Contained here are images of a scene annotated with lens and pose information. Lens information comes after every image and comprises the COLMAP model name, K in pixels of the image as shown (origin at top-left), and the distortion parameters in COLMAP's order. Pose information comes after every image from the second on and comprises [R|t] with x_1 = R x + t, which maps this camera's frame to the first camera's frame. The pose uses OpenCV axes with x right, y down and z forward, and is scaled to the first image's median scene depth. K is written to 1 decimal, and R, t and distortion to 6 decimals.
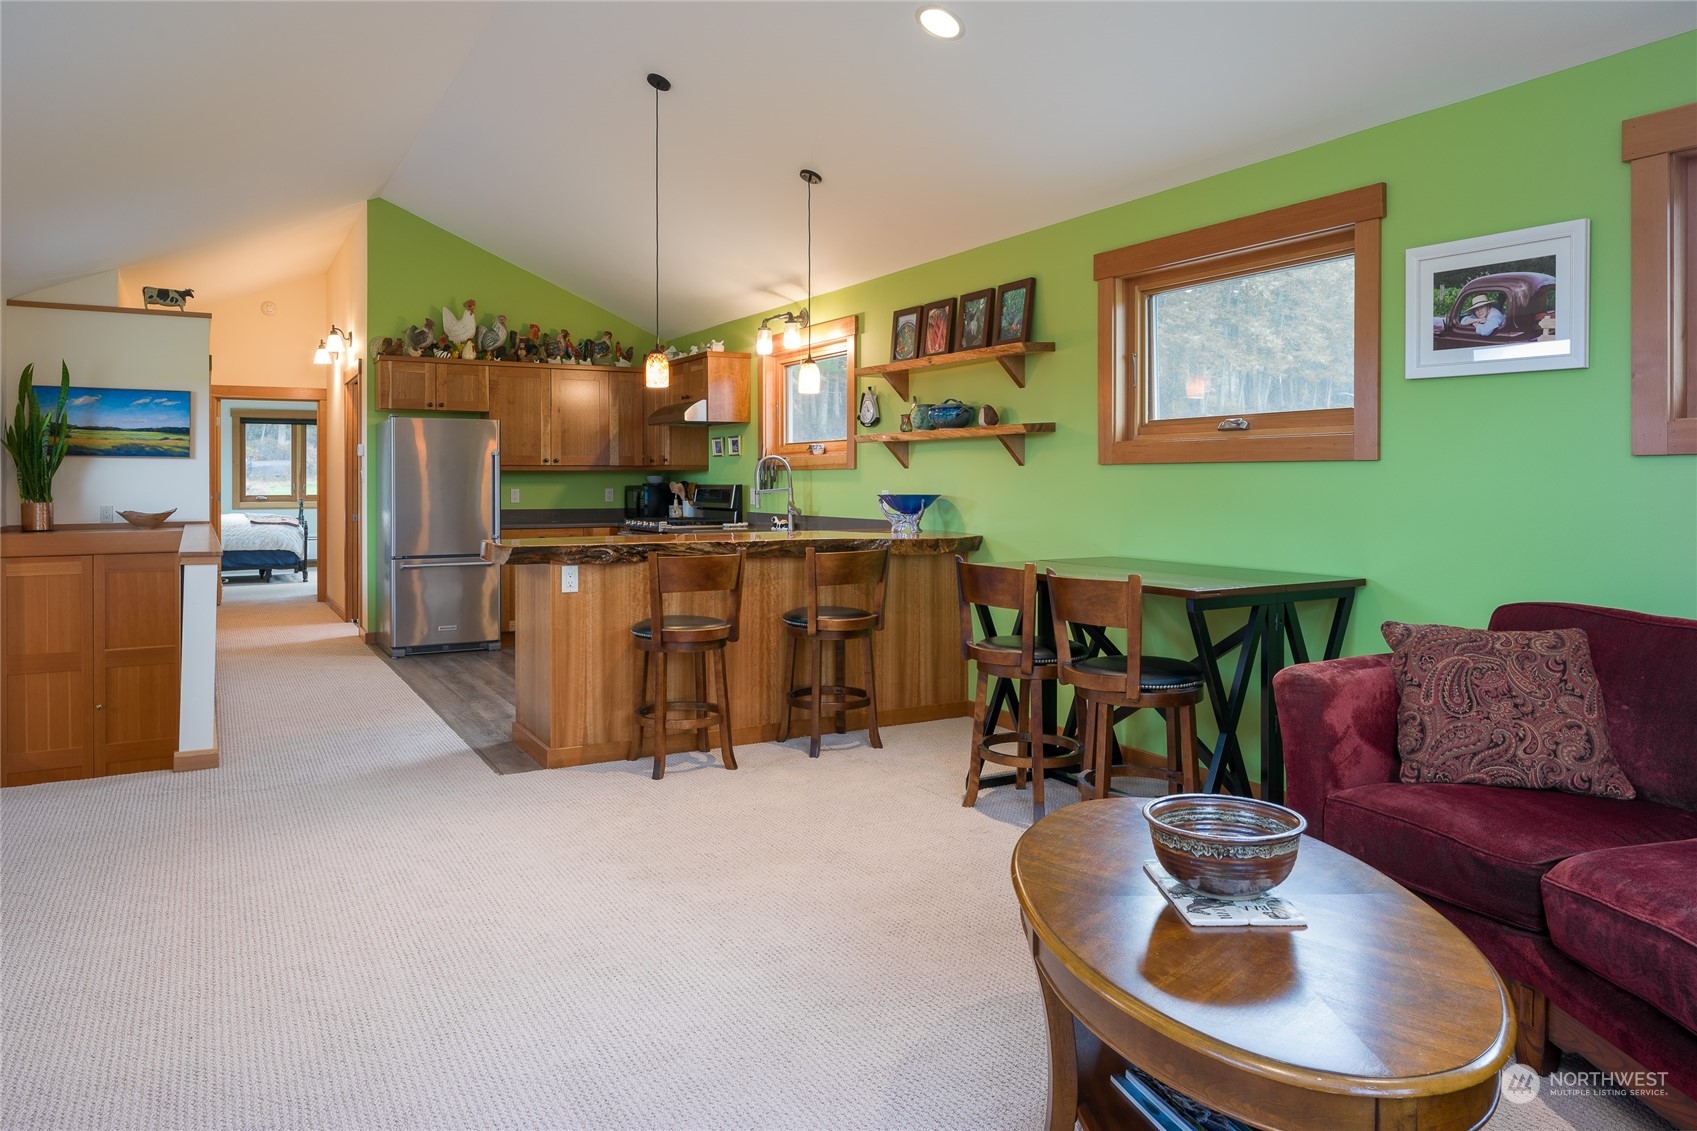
lens RADIAL K [[1137.9, 0, 854.5], [0, 1137.9, 490.9], [0, 0, 1]] dist [-0.001765, -0.001493]
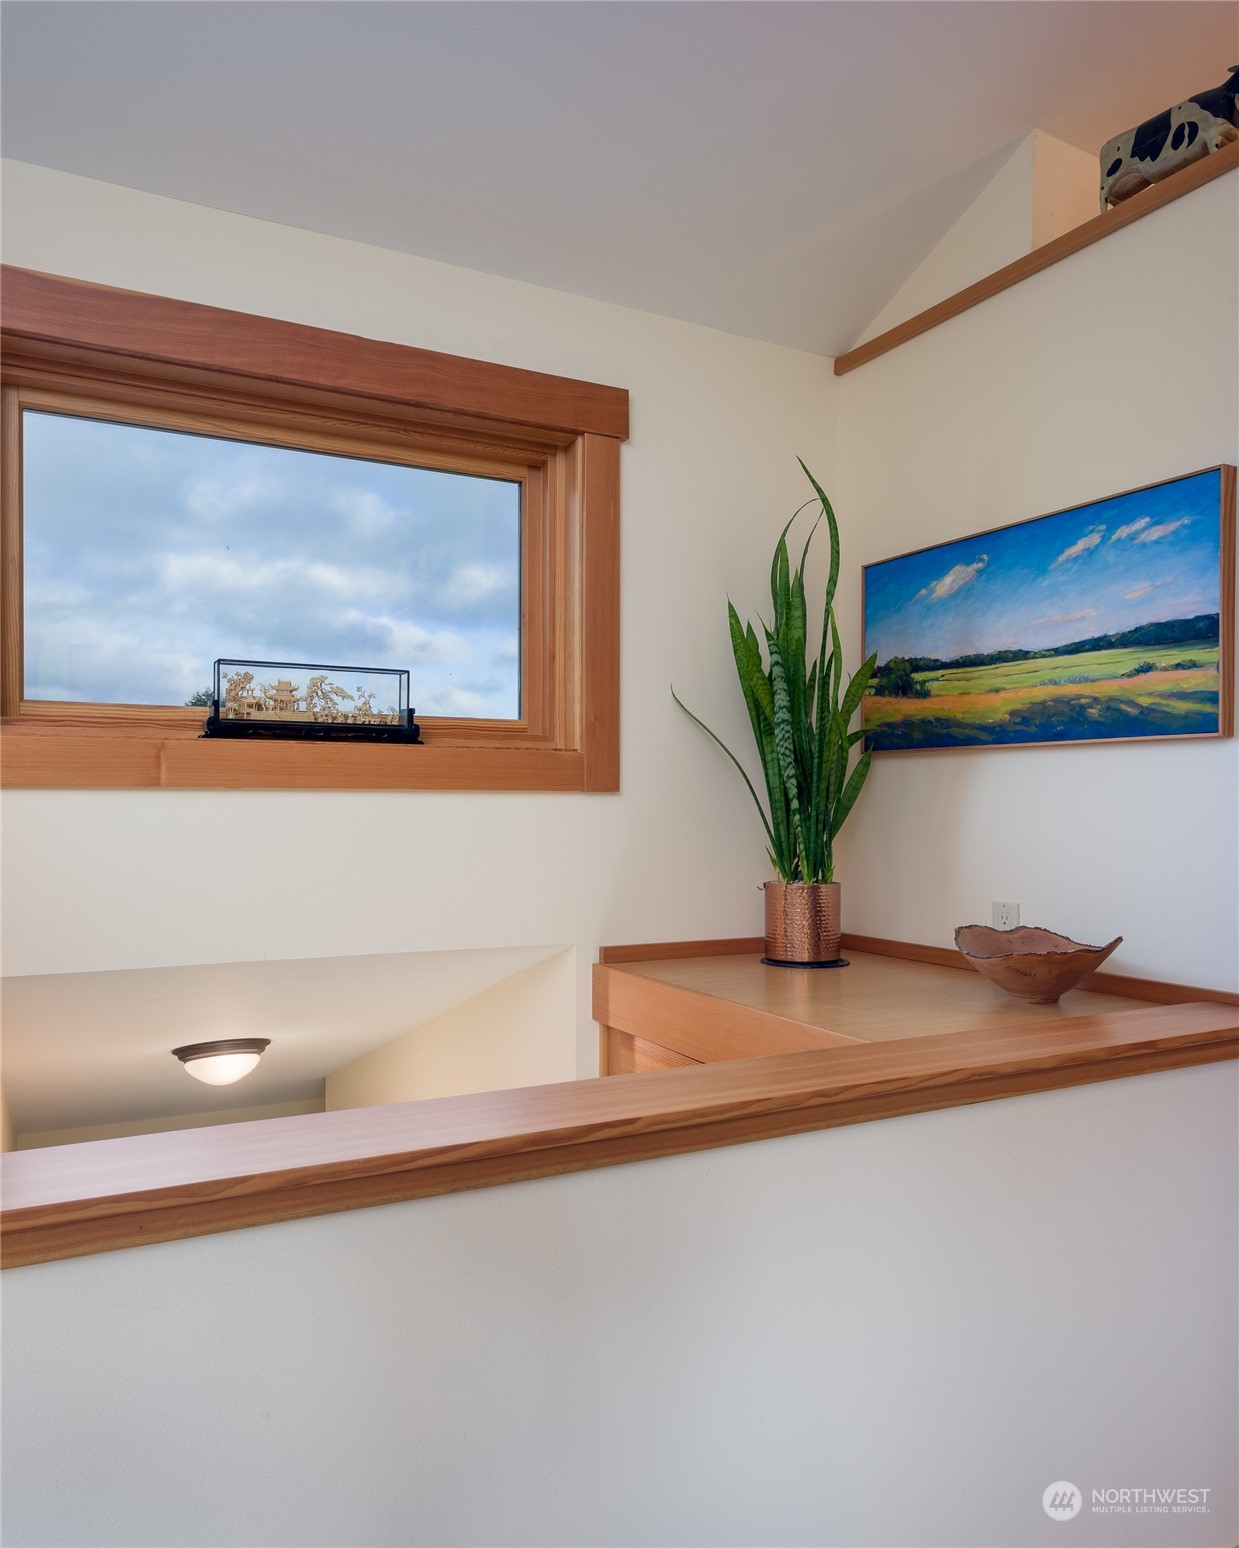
lens RADIAL K [[1095.3, 0, 617.6], [0, 1095.3, 805.3], [0, 0, 1]] dist [0.000576, -0.000555]
pose [[-0.037400, -0.000047, -0.999300, -0.352608], [-0.008770, 0.999962, 0.000281, -0.013143], [0.999262, 0.008774, -0.037399, 0.908721]]
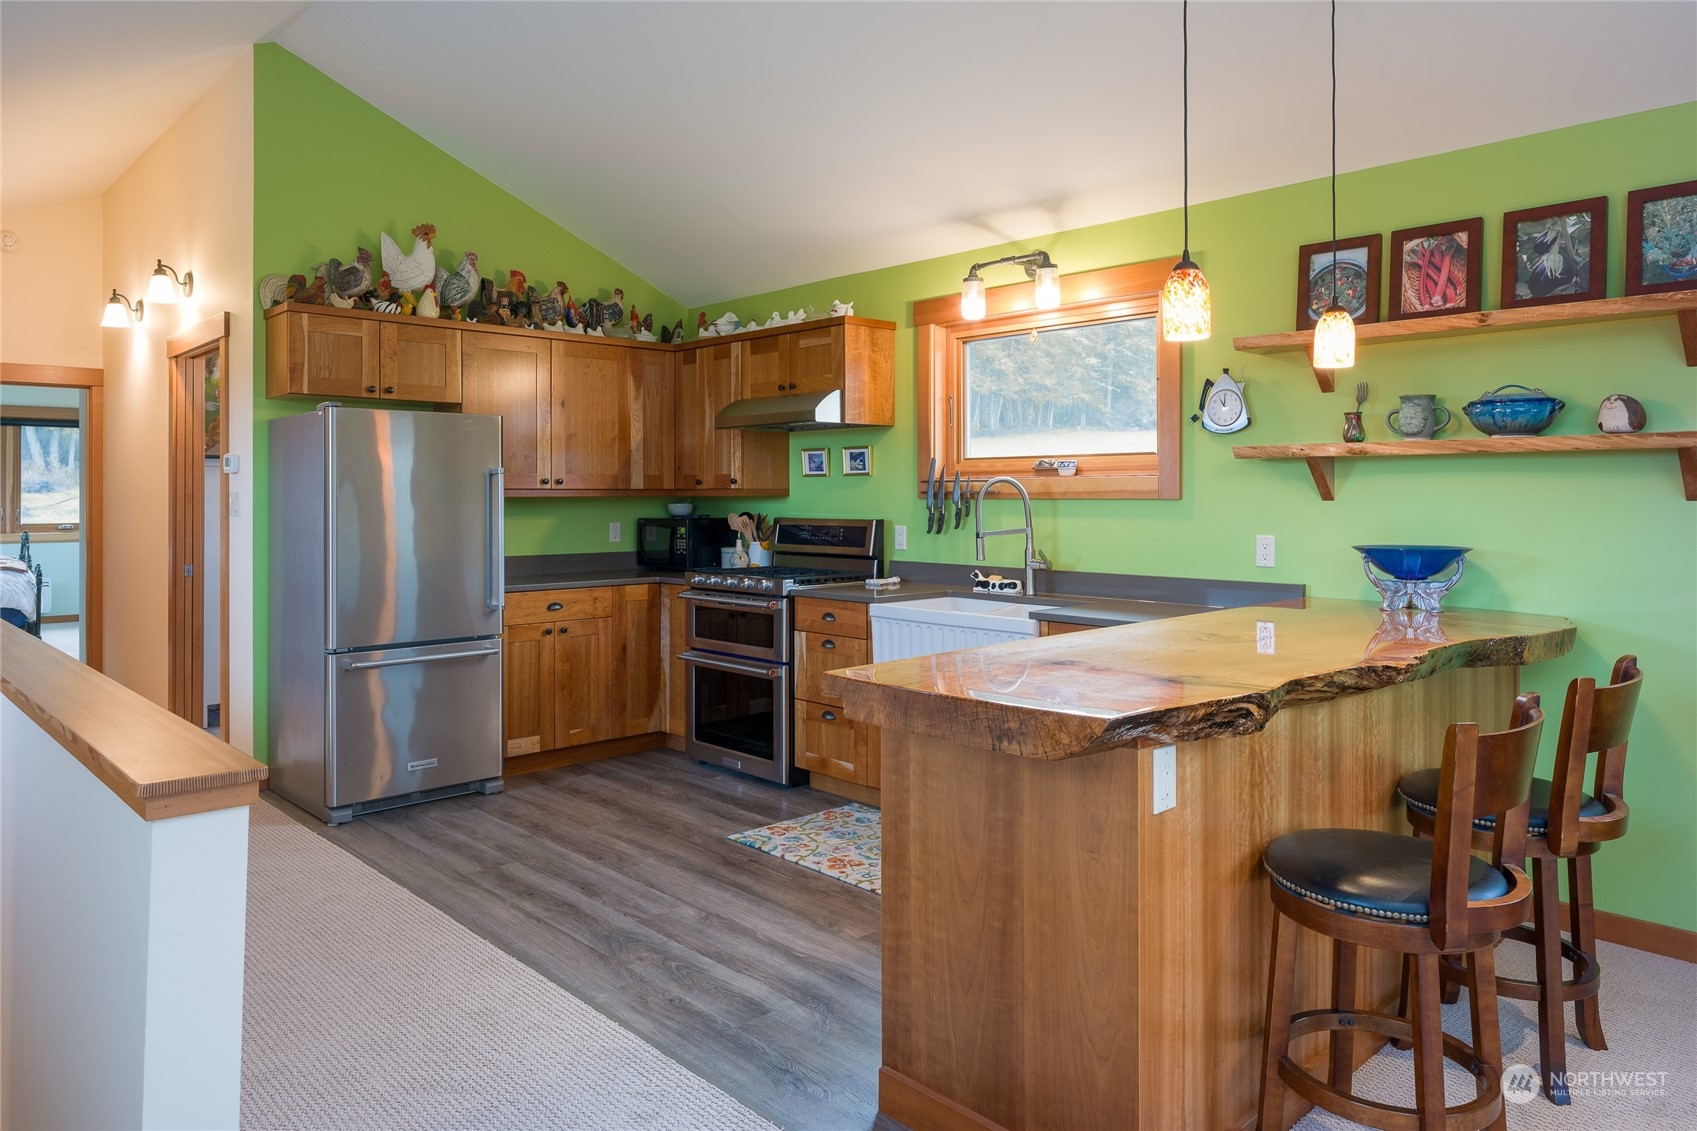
lens RADIAL K [[1116.5, 0, 843.9], [0, 1116.5, 499.4], [0, 0, 1]] dist [-0.002454, 0.000213]
pose [[0.971926, -0.000611, 0.235285, -0.294901], [0.001781, 0.999987, -0.004763, -0.015314], [-0.235279, 0.005049, 0.971915, 0.400456]]
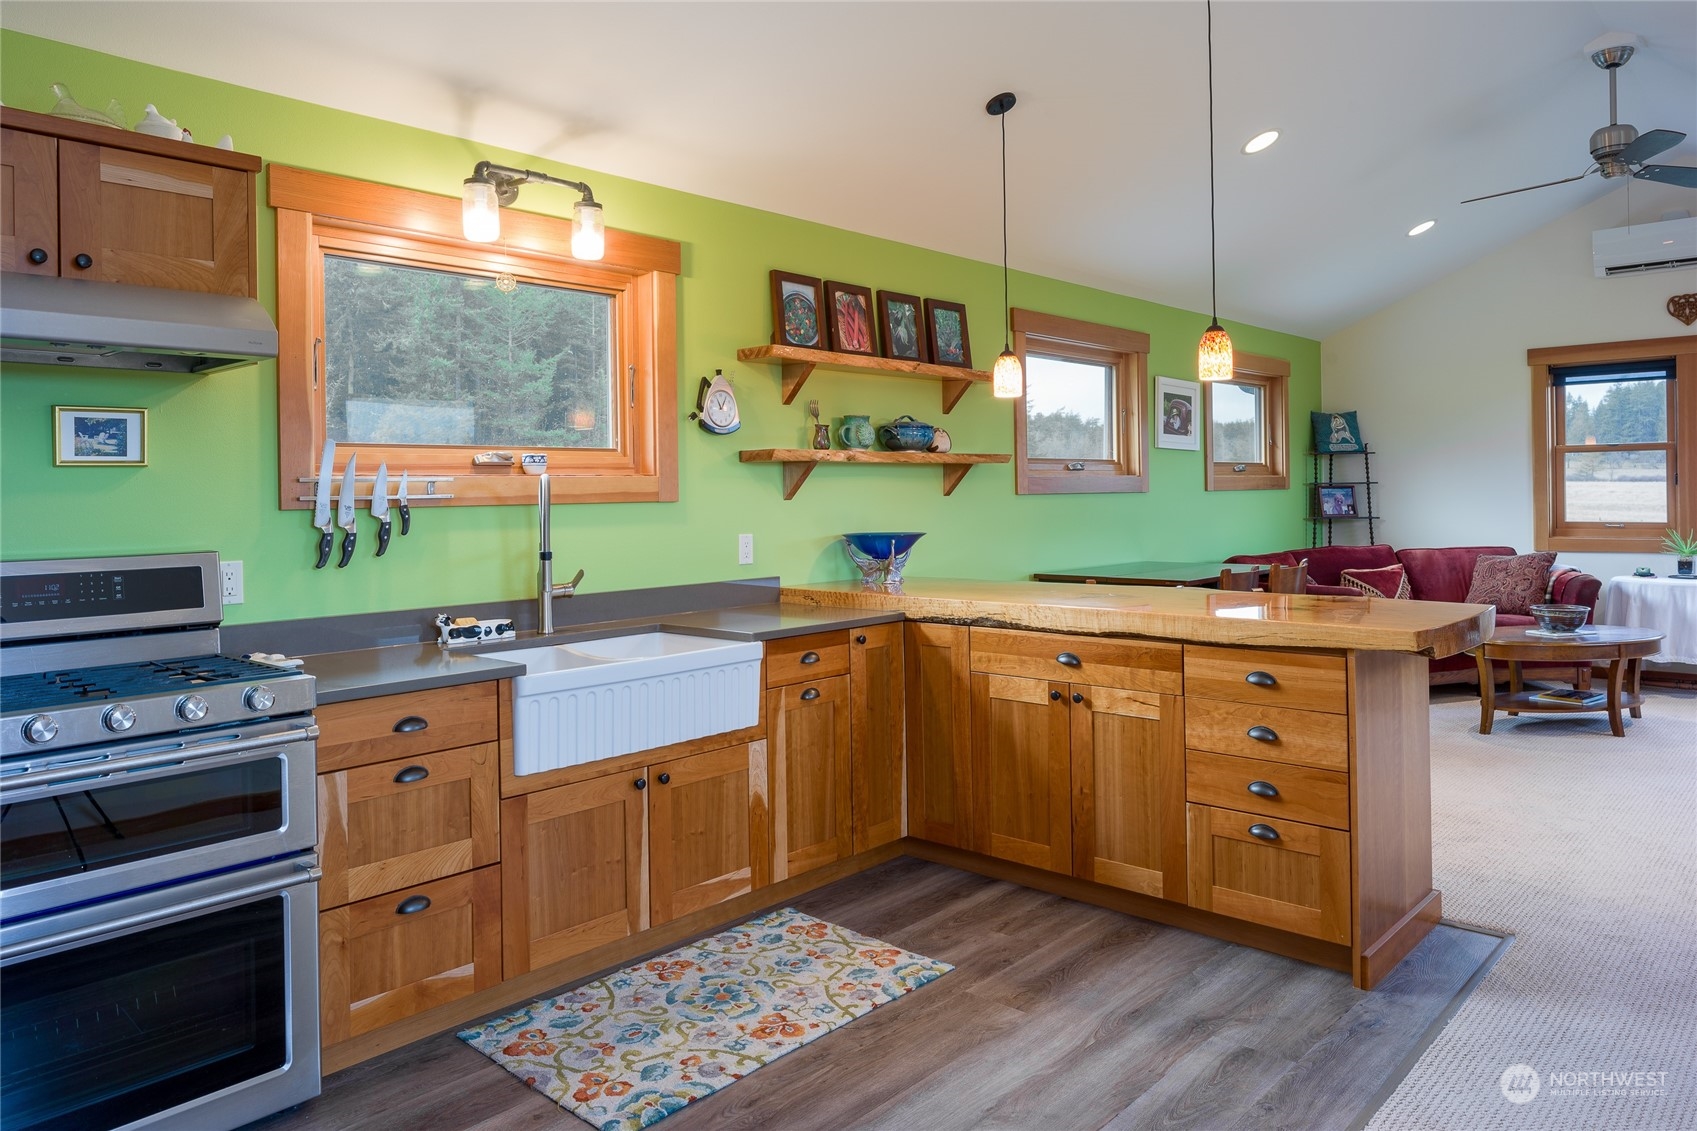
lens RADIAL K [[1128.6, 0, 861.2], [0, 1128.6, 490.4], [0, 0, 1]] dist [0.002834, 0.002553]
pose [[-0.304793, 0.005302, 0.952404, -0.528351], [0.022129, 0.999754, 0.001516, -0.021824], [-0.952161, 0.021537, -0.304836, 0.983196]]
